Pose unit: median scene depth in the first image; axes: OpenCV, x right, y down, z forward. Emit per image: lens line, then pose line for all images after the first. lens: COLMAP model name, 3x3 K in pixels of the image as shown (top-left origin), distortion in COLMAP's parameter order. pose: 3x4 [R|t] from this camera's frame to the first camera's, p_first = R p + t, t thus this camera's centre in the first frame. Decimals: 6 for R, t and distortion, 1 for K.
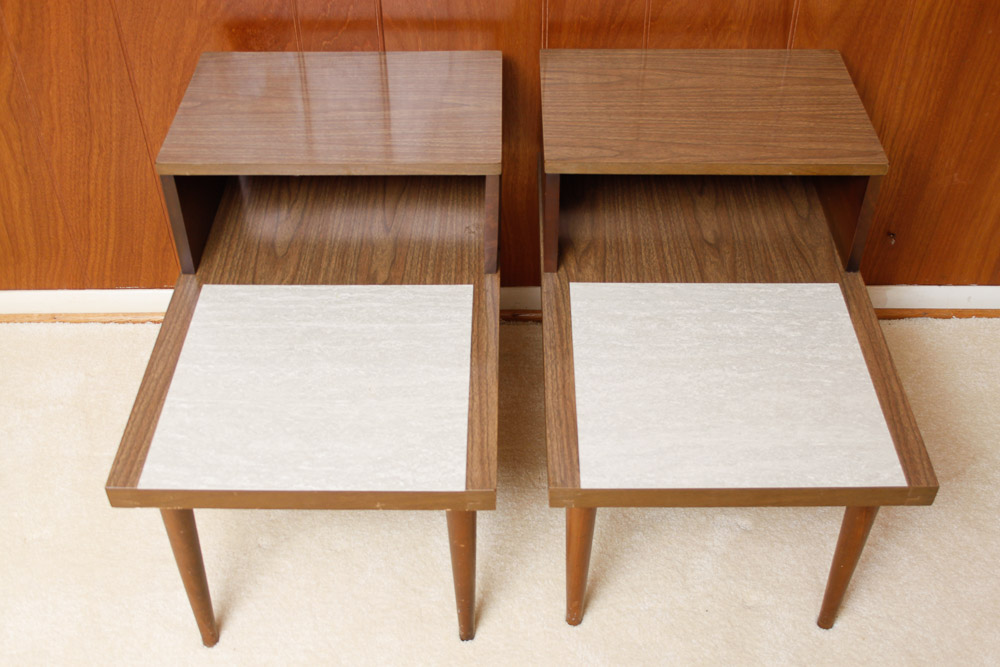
lens RADIAL K [[1158.8, 0, 511.3], [0, 1158.8, 358.4], [0, 0, 1]] dist [-0.057358, 0.000000]
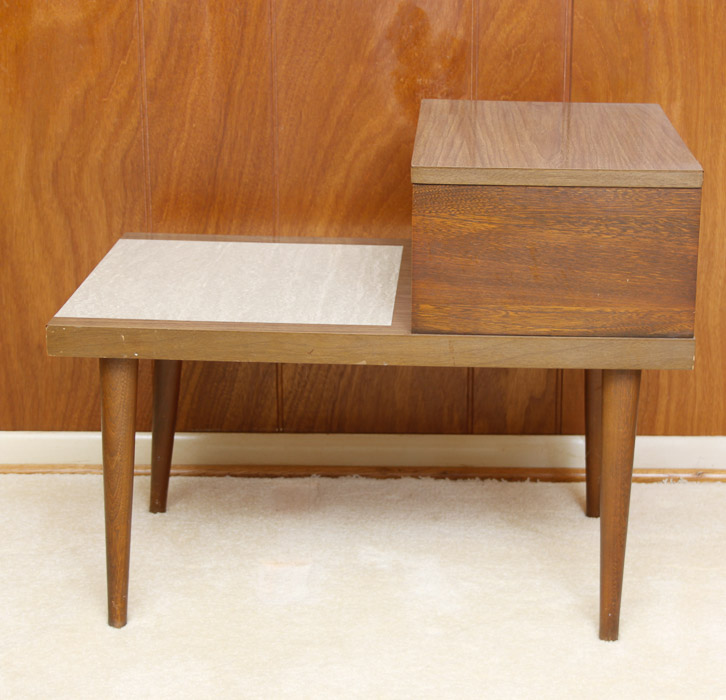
lens RADIAL K [[1828.5, 0, 400.7], [0, 1828.5, 342.9], [0, 0, 1]] dist [-0.030804, 0.000000]
pose [[0.999848, 0.013948, -0.010459, -0.225360], [-0.017129, 0.897627, -0.440423, 0.519728], [0.003245, 0.440535, 0.897730, -0.178080]]
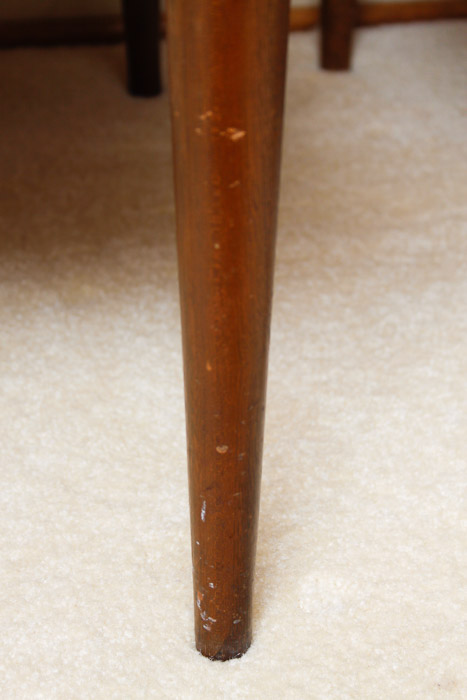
lens RADIAL K [[1536.3, 0, 229.7], [0, 1536.3, 356.3], [0, 0, 1]] dist [0.041485, 0.000000]
pose [[0.982563, -0.085947, 0.164873, -0.109901], [0.117235, 0.974644, -0.190590, 0.232458], [-0.144311, 0.206595, 0.967725, 0.574486]]
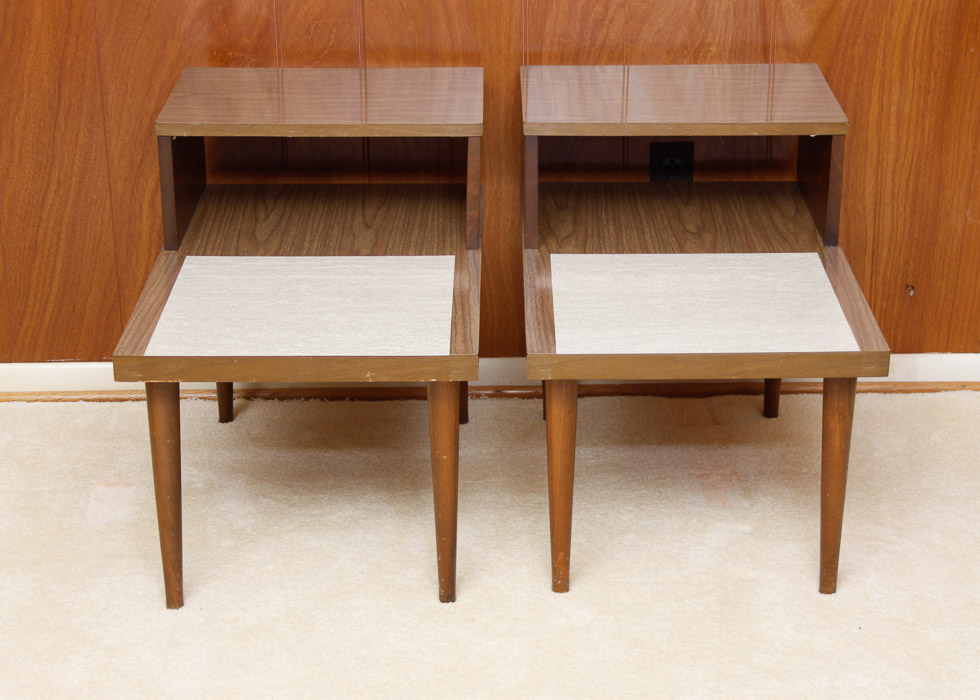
lens RADIAL K [[2159.5, 0, 525.6], [0, 2159.5, 342.3], [0, 0, 1]] dist [0.056569, 0.000000]
pose [[0.999923, -0.005039, 0.011338, 0.006425], [0.008690, 0.936669, -0.350109, 0.613673], [-0.008856, 0.350180, 0.936640, -0.680969]]
